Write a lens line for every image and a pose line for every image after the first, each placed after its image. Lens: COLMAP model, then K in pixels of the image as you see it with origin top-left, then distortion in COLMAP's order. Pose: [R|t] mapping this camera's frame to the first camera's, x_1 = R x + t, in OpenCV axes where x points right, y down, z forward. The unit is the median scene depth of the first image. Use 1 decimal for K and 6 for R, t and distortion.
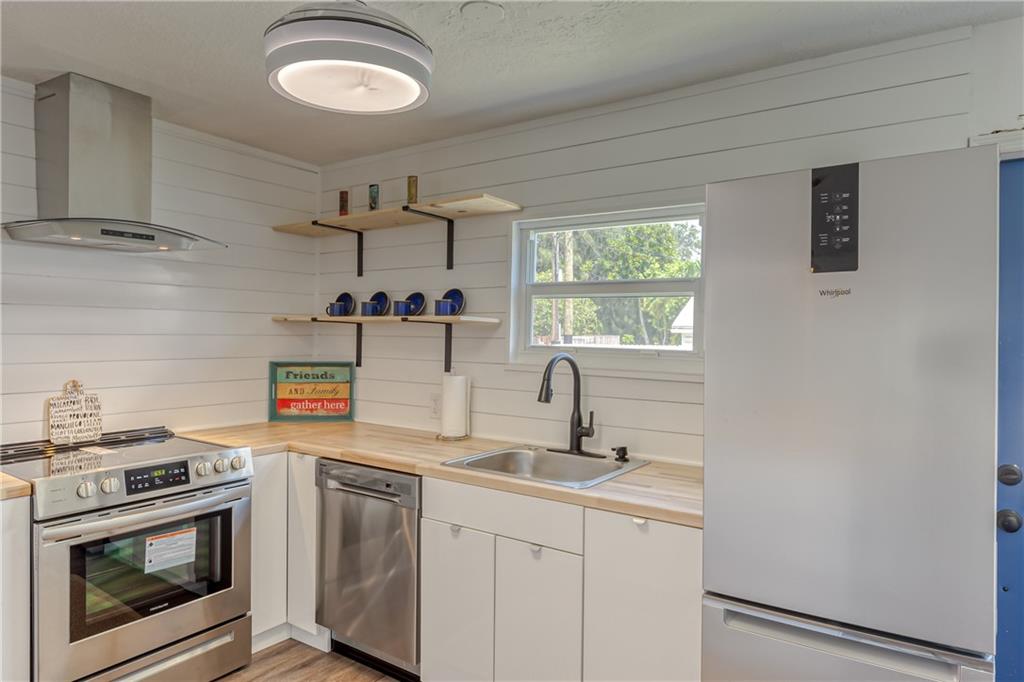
lens RADIAL K [[639.6, 0, 511.3], [0, 639.6, 342.9], [0, 0, 1]] dist [-0.000224, 0.000889]
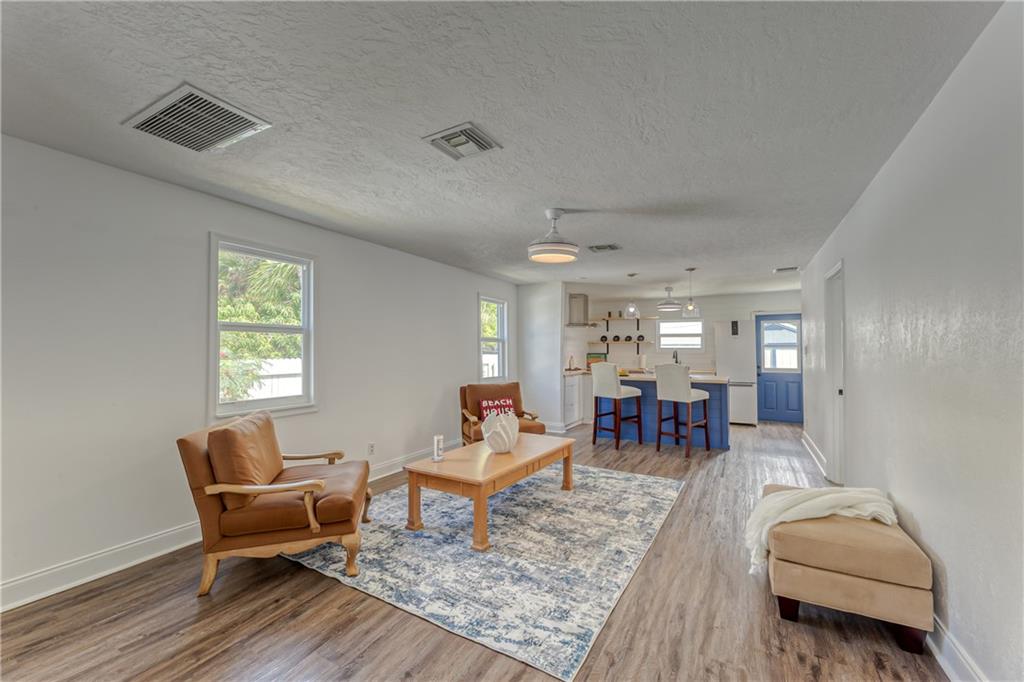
lens RADIAL K [[414.6, 0, 512.0], [0, 414.6, 341.0], [0, 0, 1]] dist [-0.000698, -0.000234]
pose [[0.994775, -0.008875, 0.101705, -1.284082], [0.012757, 0.999212, -0.037582, 0.051973], [-0.101291, 0.038683, 0.994104, -1.764565]]
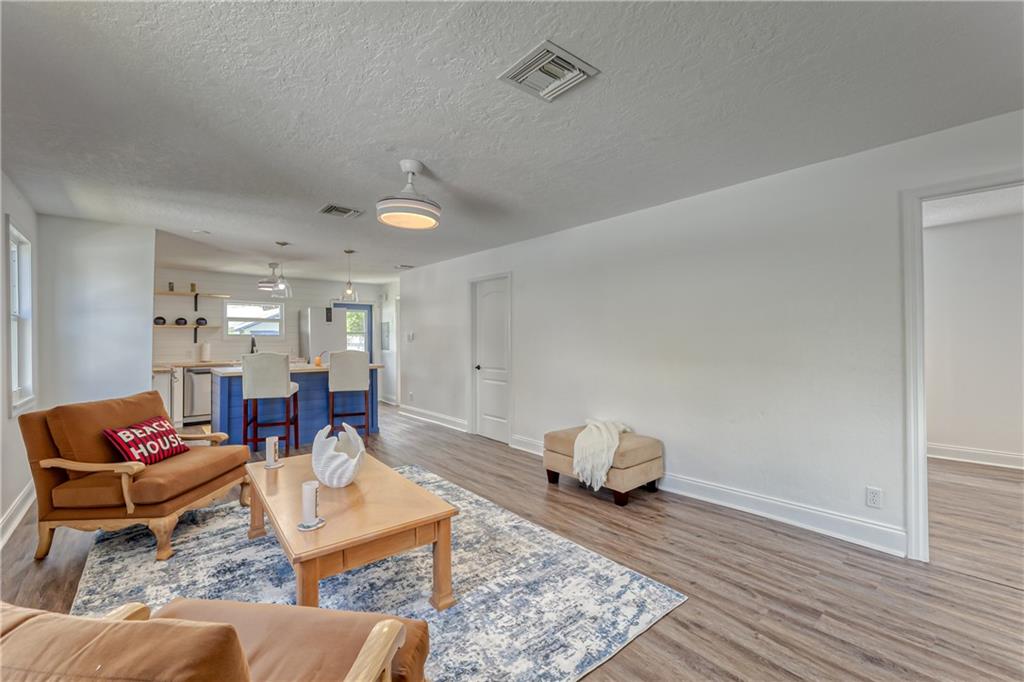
lens RADIAL K [[427.9, 0, 510.3], [0, 427.9, 333.8], [0, 0, 1]] dist [-0.000452, -0.000040]
pose [[0.246285, -0.003748, 0.969190, -1.894774], [0.022852, 0.999737, -0.001940, 0.041562], [-0.968928, 0.022625, 0.246306, -1.129008]]
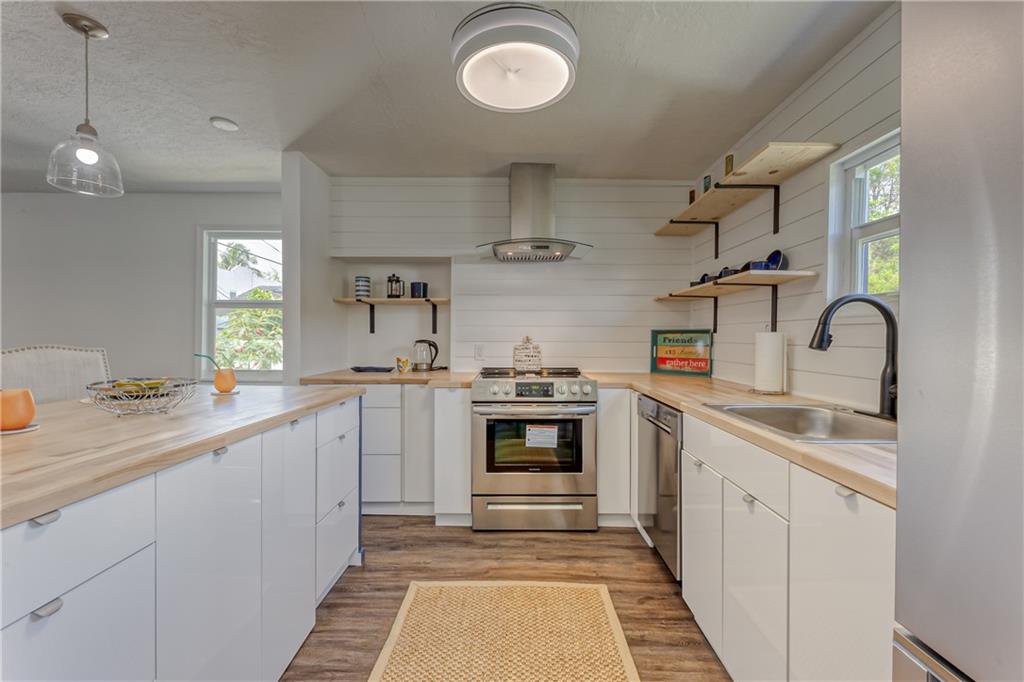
lens RADIAL K [[418.2, 0, 512.0], [0, 418.2, 341.0], [0, 0, 1]] dist [-0.000022, -0.000102]
pose [[0.566241, -0.000817, -0.824240, 0.234365], [-0.009789, 0.999922, -0.007716, 0.073729], [0.824182, 0.012437, 0.566189, 0.271313]]
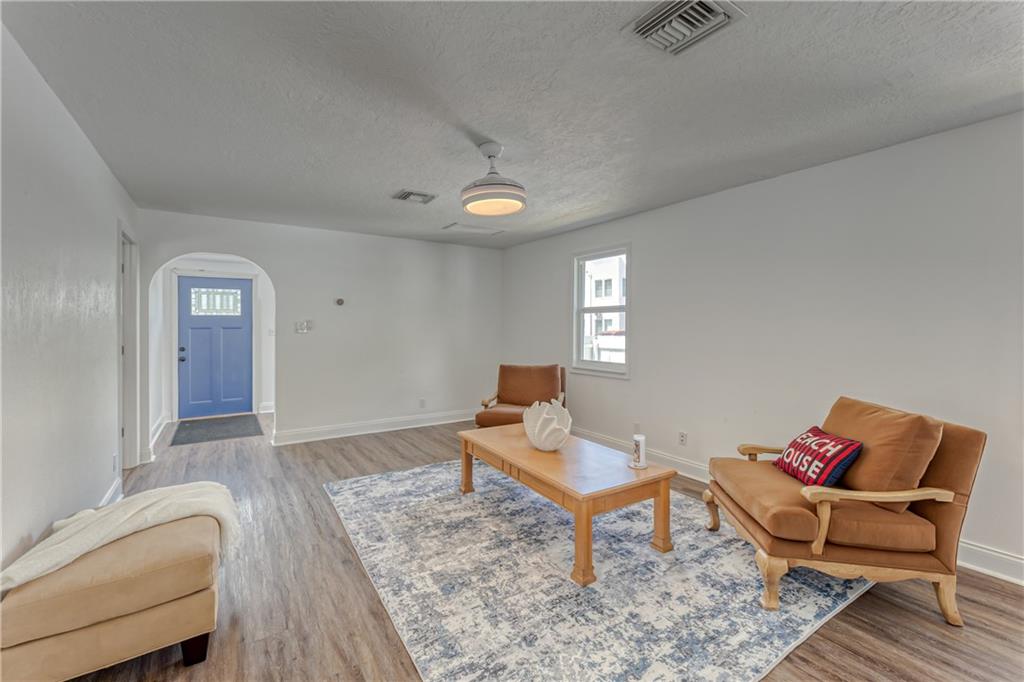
lens RADIAL K [[423.8, 0, 509.0], [0, 423.8, 325.8], [0, 0, 1]] dist [-0.002129, 0.000021]
pose [[-0.355982, -0.008870, -0.934451, -0.267372], [-0.017997, 0.999835, -0.002635, 0.037495], [0.934319, 0.015879, -0.356083, -0.358424]]
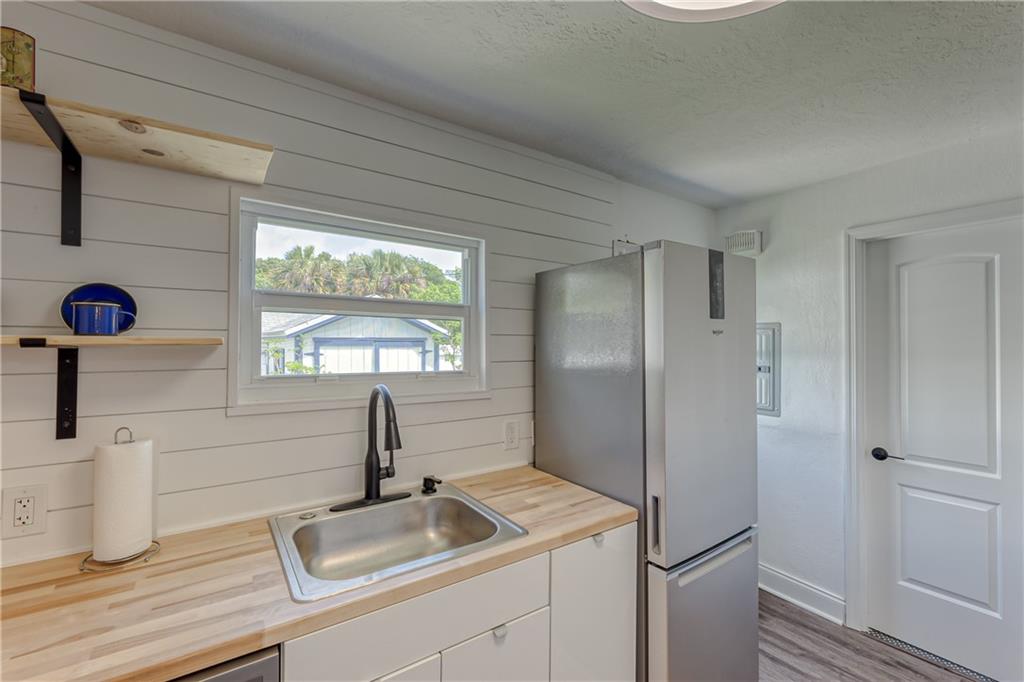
lens RADIAL K [[440.1, 0, 514.6], [0, 440.1, 339.7], [0, 0, 1]] dist [0.000928, 0.000037]
pose [[0.333298, -0.004753, 0.942809, -0.335400], [0.011646, 0.999932, 0.000924, -0.033767], [-0.942750, 0.010673, 0.333331, 0.555134]]
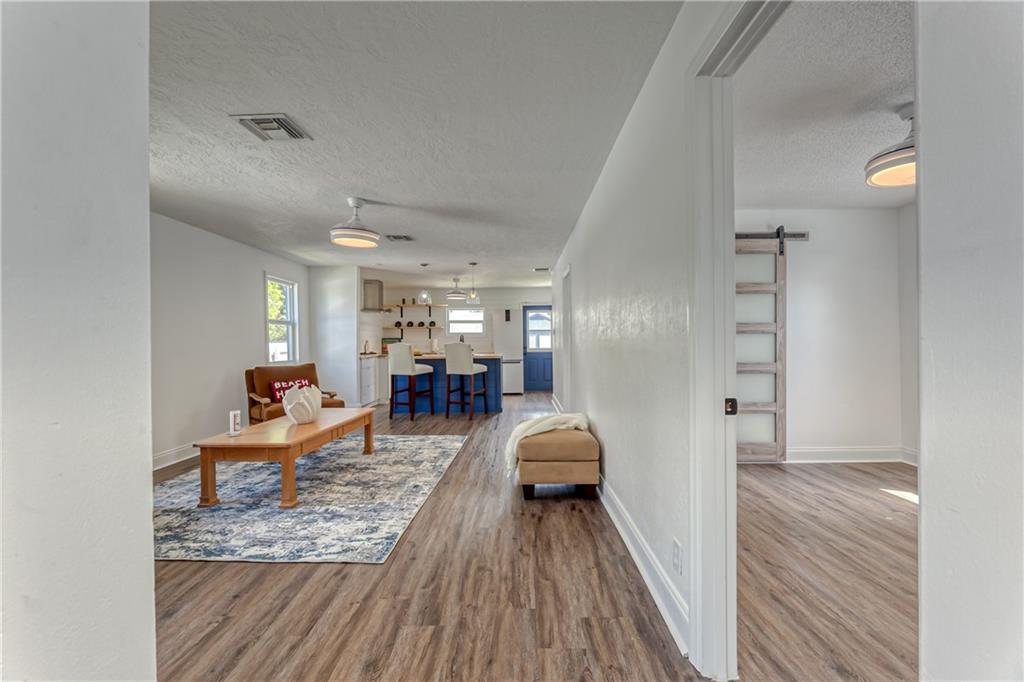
lens RADIAL K [[414.6, 0, 512.0], [0, 414.6, 341.0], [0, 0, 1]] dist [-0.000698, -0.000234]
pose [[0.829062, -0.020322, 0.558787, -1.365870], [0.028333, 0.999582, -0.005684, 0.100348], [-0.558438, 0.020544, 0.829292, -1.949344]]
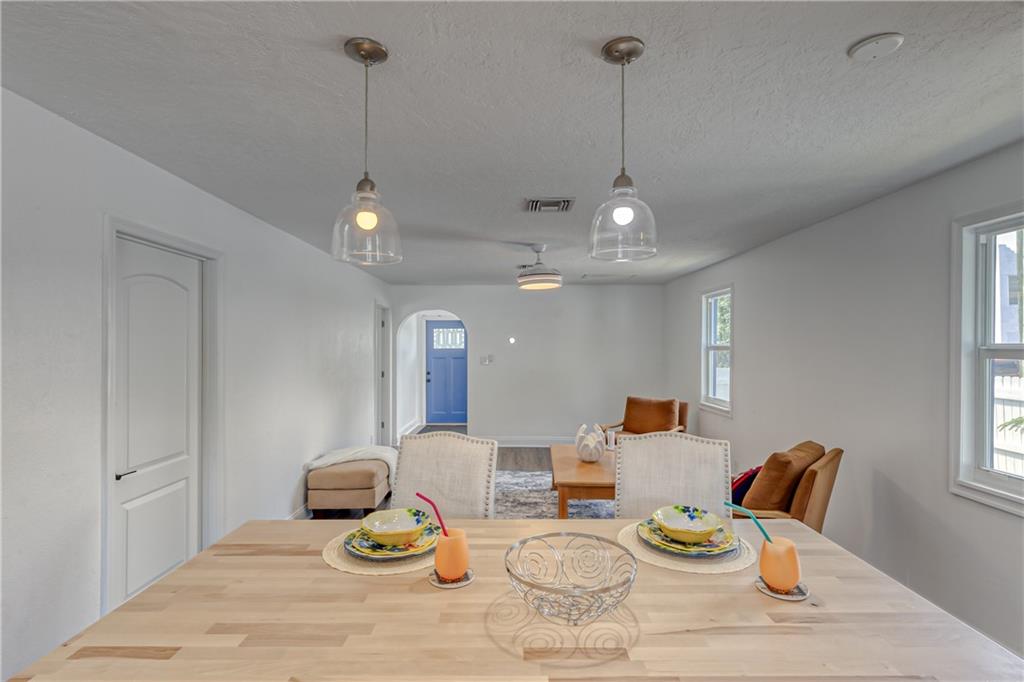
lens RADIAL K [[500.1, 0, 512.0], [0, 500.1, 341.0], [0, 0, 1]] dist [0.000011, 0.000683]
pose [[-0.816946, -0.016538, -0.576477, -0.142472], [-0.017076, 0.999844, -0.004485, -0.033831], [0.576462, 0.006180, -0.817101, 0.467248]]
